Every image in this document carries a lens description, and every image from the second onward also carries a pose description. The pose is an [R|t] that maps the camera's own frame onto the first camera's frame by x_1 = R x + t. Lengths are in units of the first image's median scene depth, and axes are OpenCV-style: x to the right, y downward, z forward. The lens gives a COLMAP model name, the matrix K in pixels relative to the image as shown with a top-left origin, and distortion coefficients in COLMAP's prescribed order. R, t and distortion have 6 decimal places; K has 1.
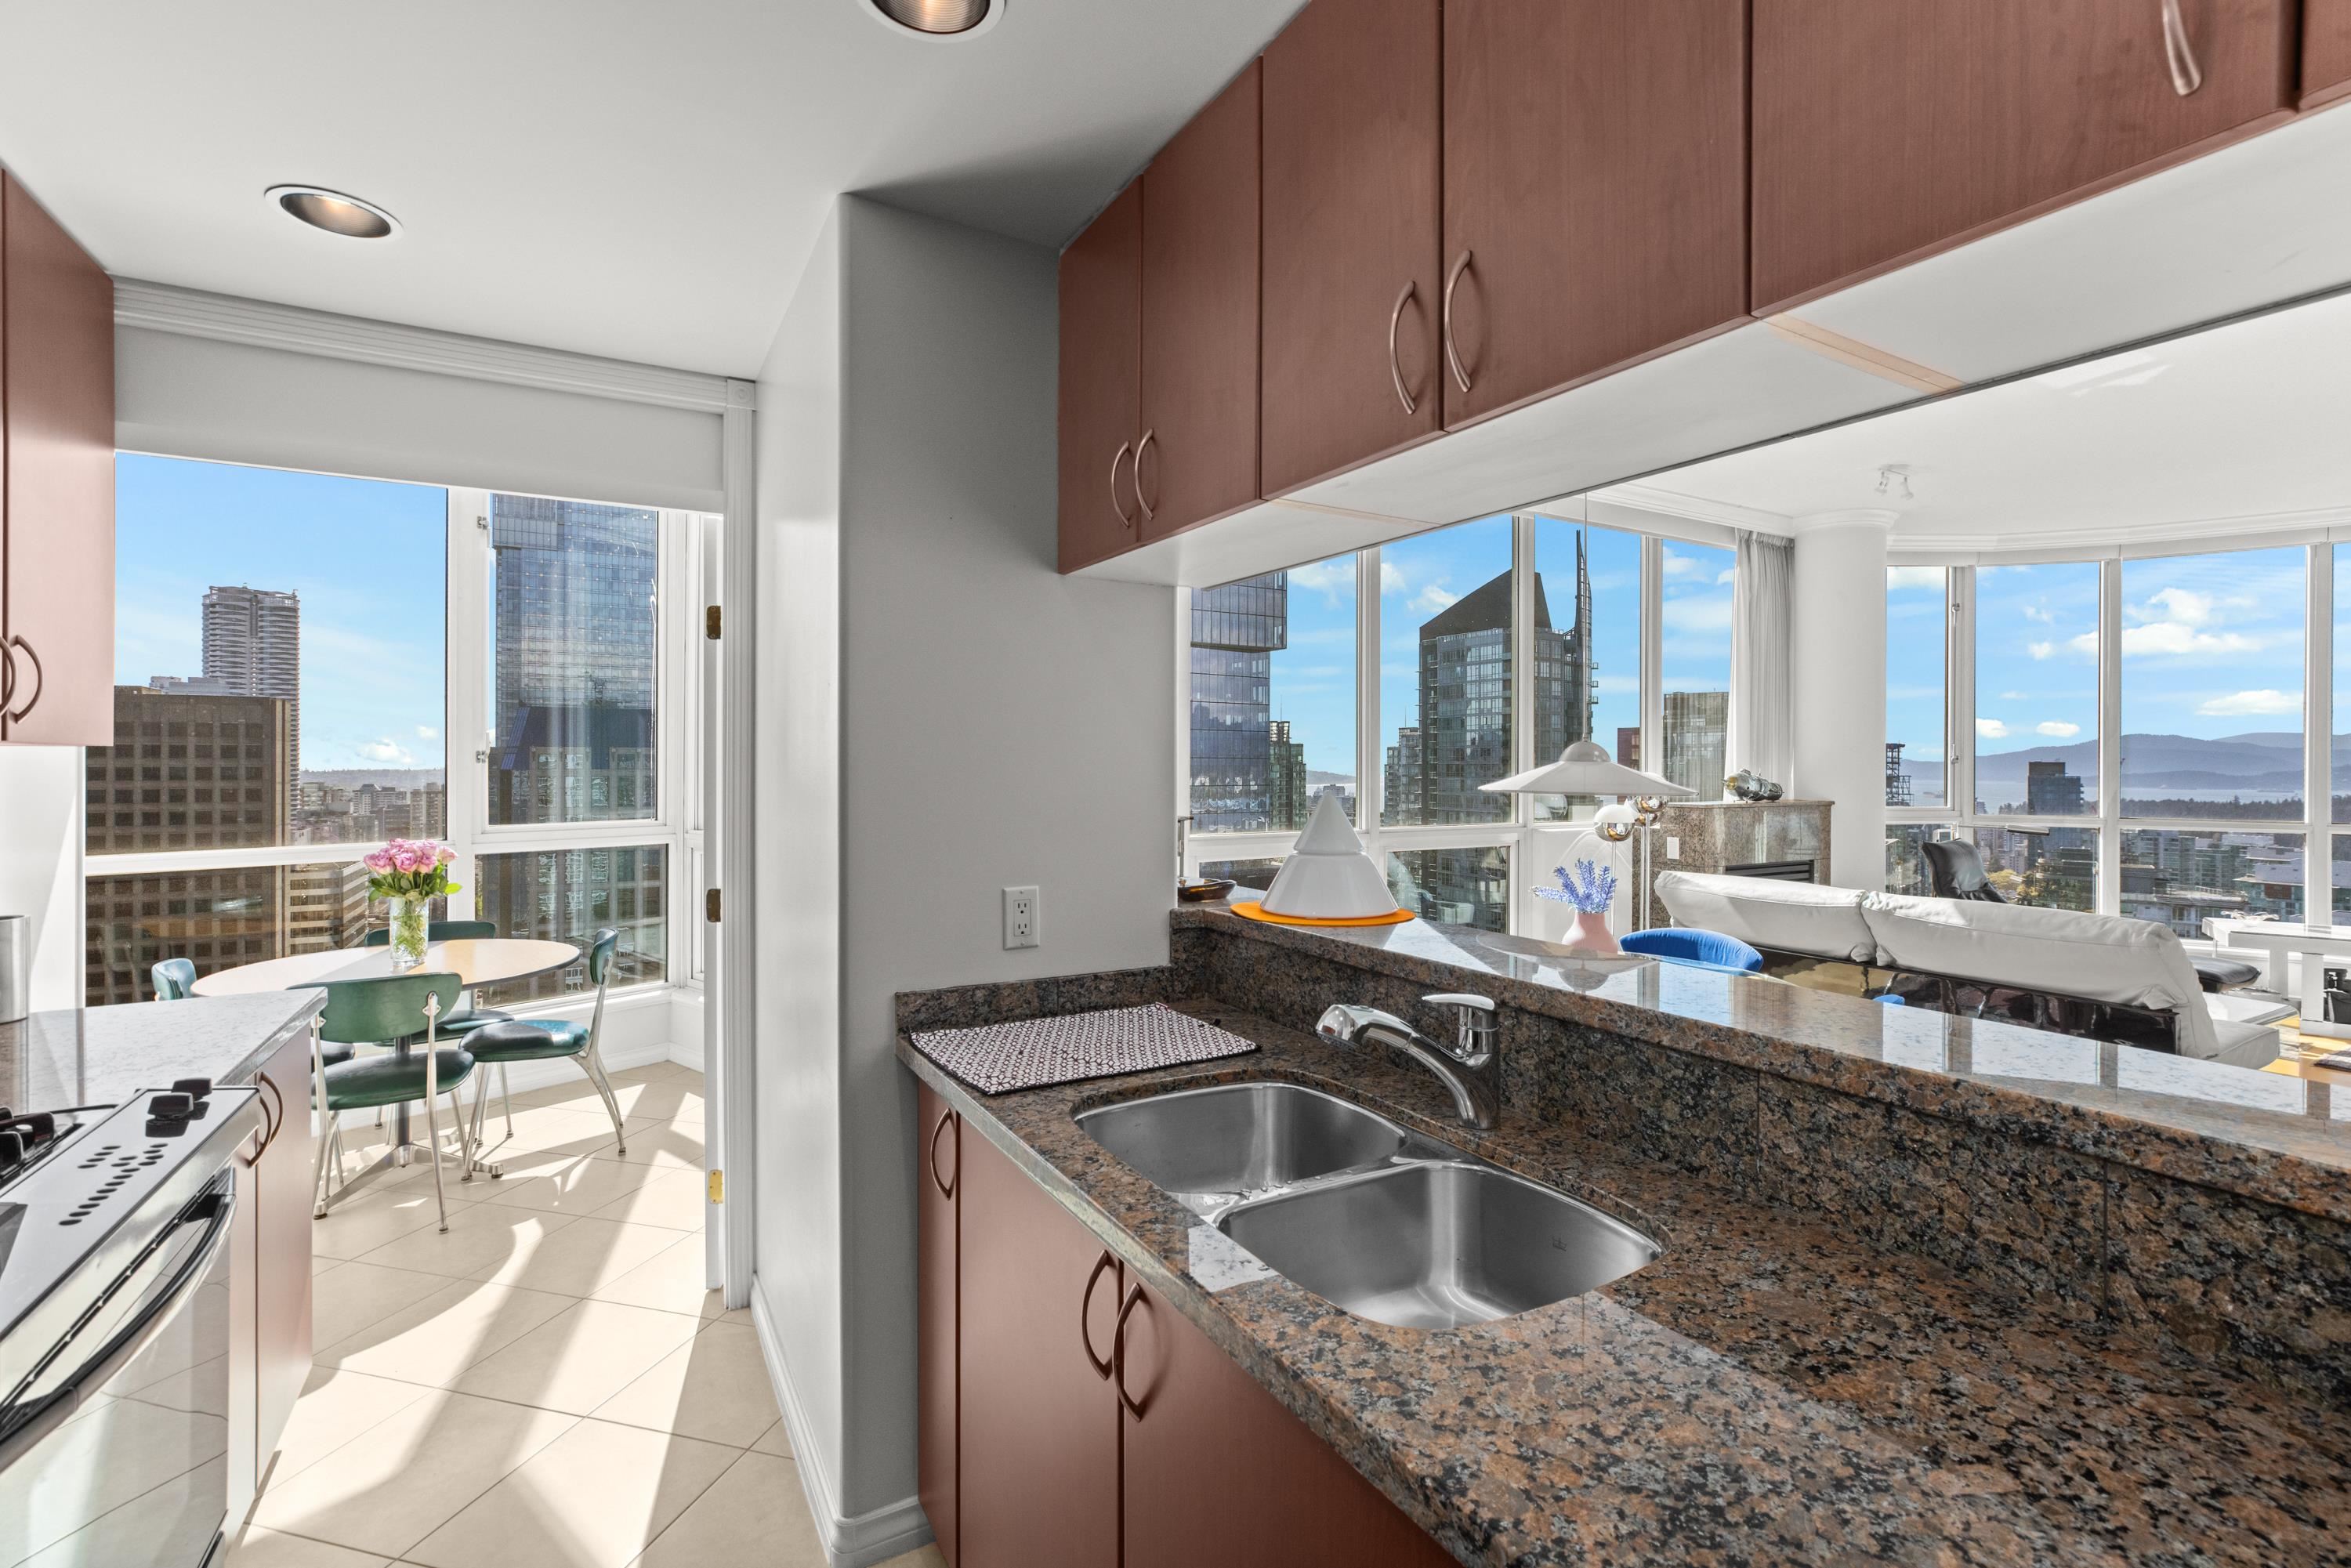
lens RADIAL K [[1043.1, 0, 1171.7], [0, 1043.1, 769.8], [0, 0, 1]] dist [-0.025092, 0.014364]
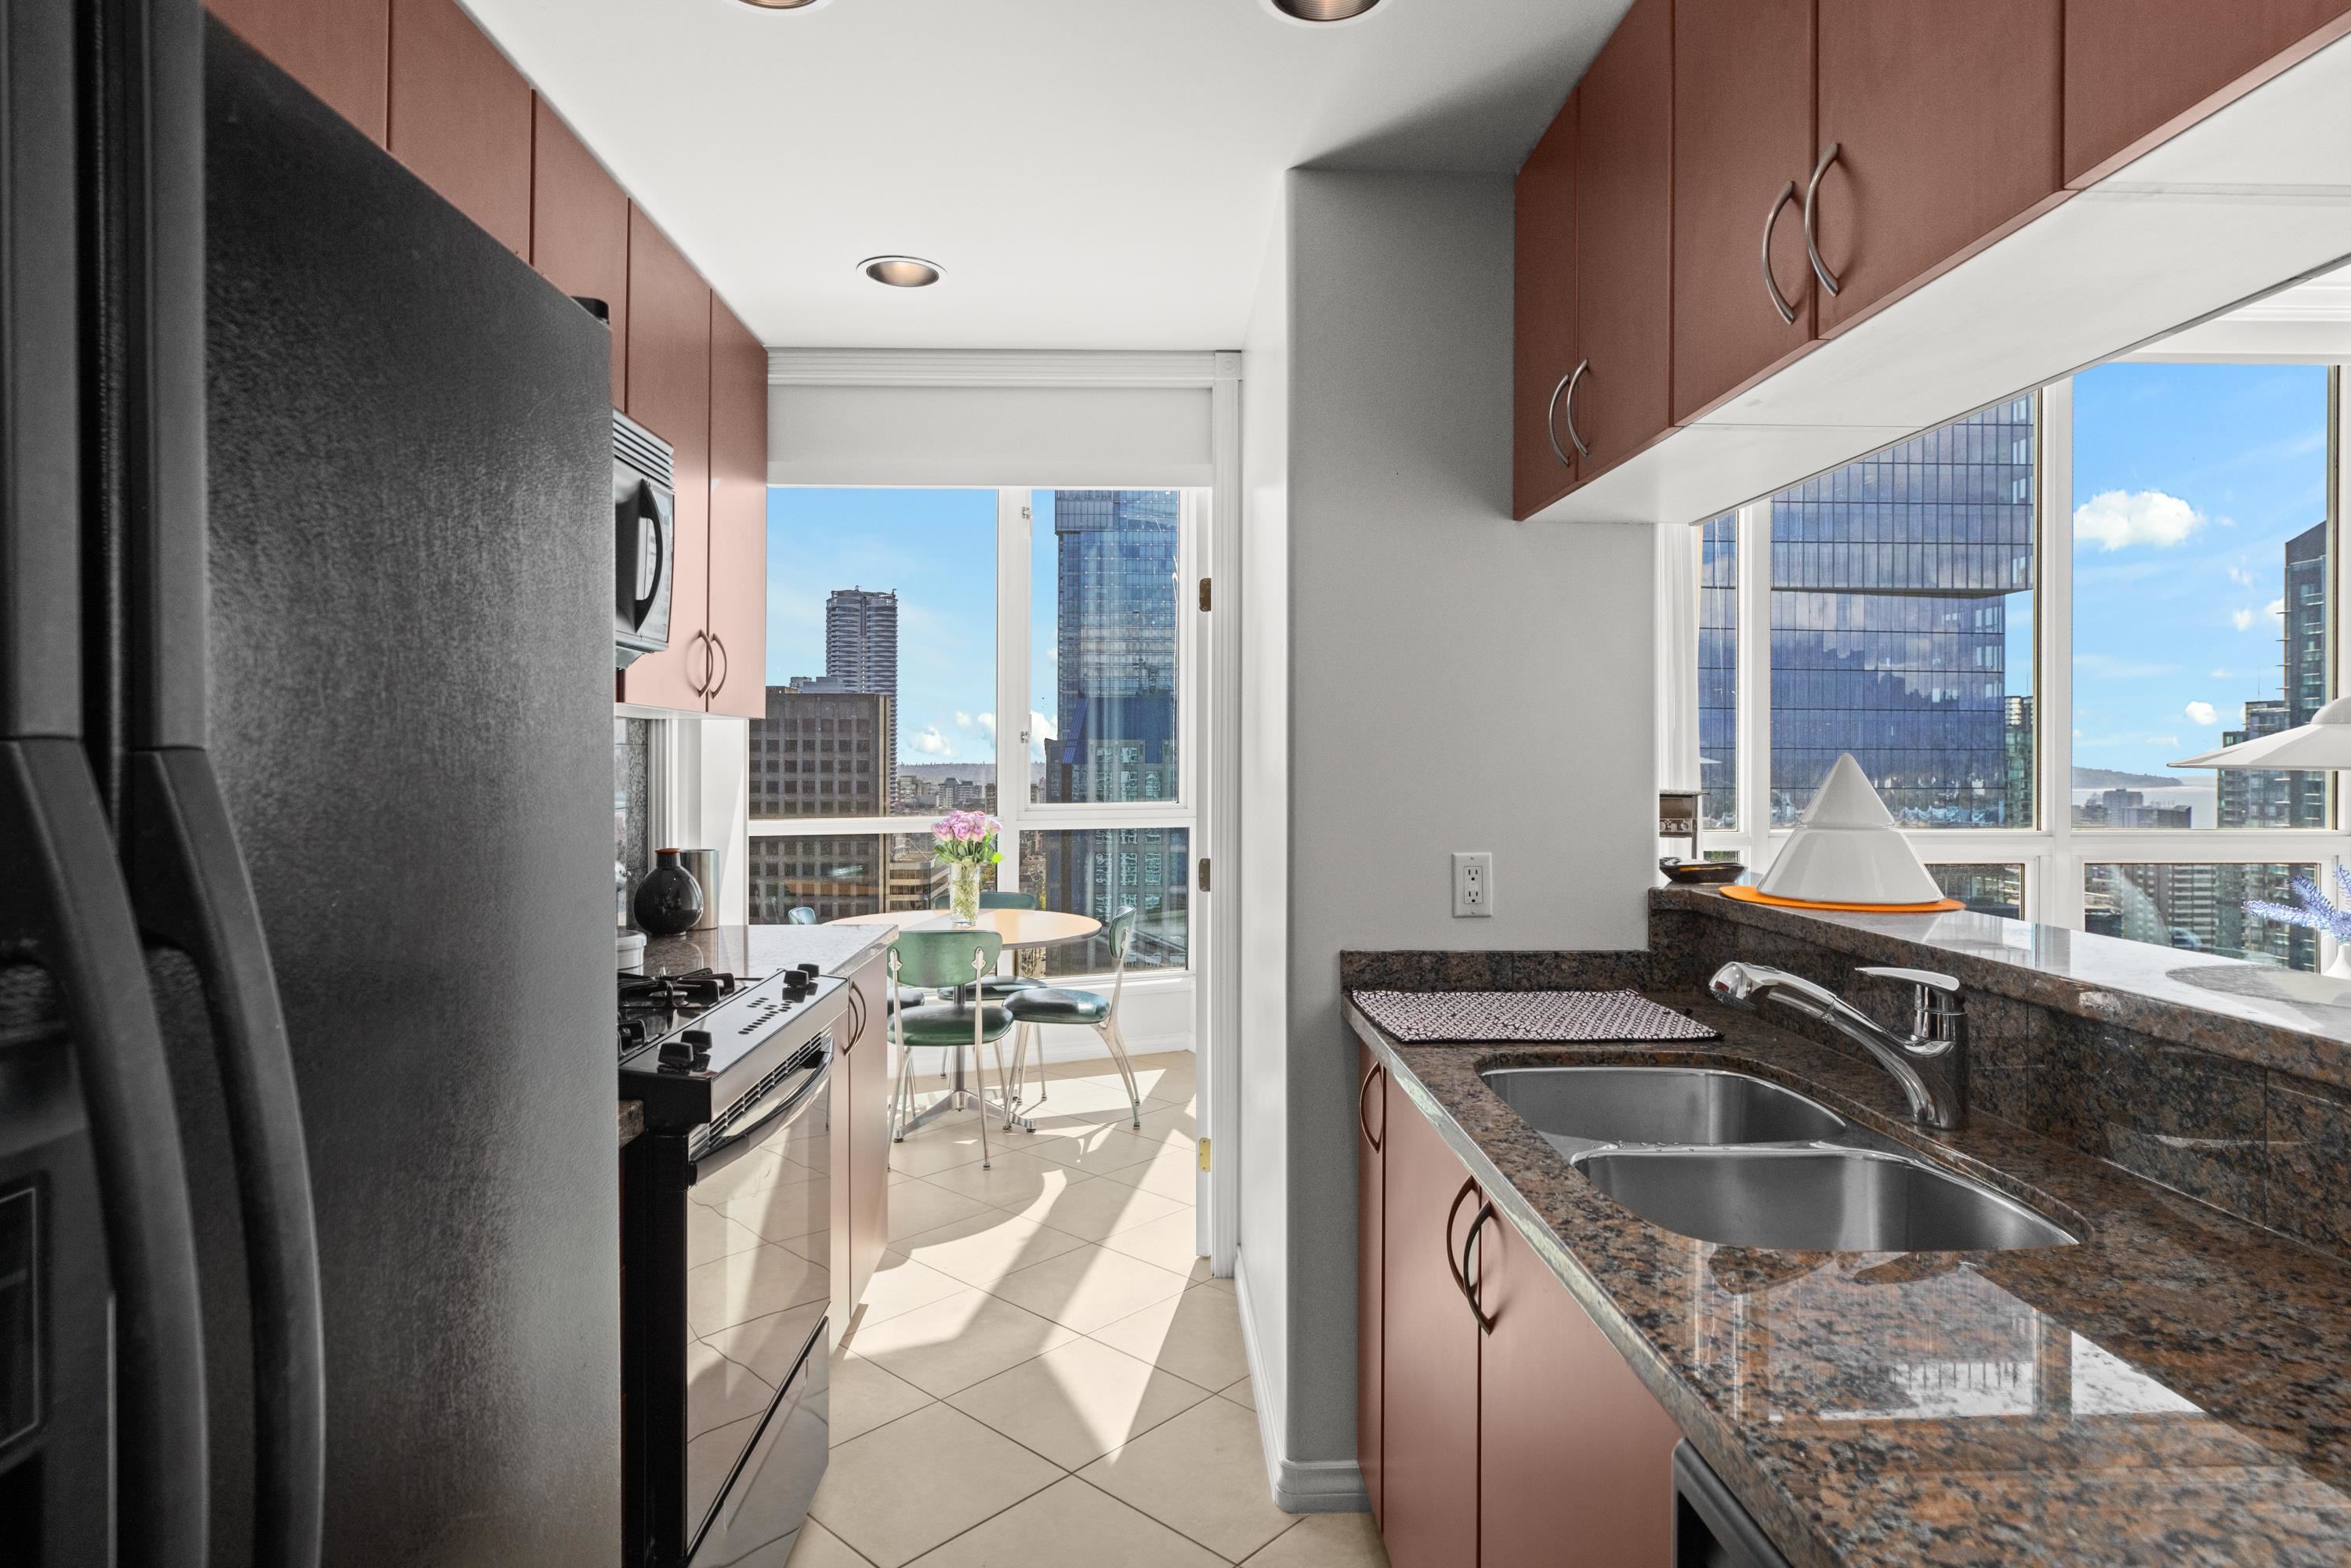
lens RADIAL K [[1288.0, 0, 1178.9], [0, 1288.0, 766.7], [0, 0, 1]] dist [-0.004942, -0.000470]
pose [[0.883687, 0.003321, -0.468066, 0.163209], [-0.003378, 0.999994, 0.000718, 0.032885], [0.468066, 0.000946, 0.883693, -0.159212]]
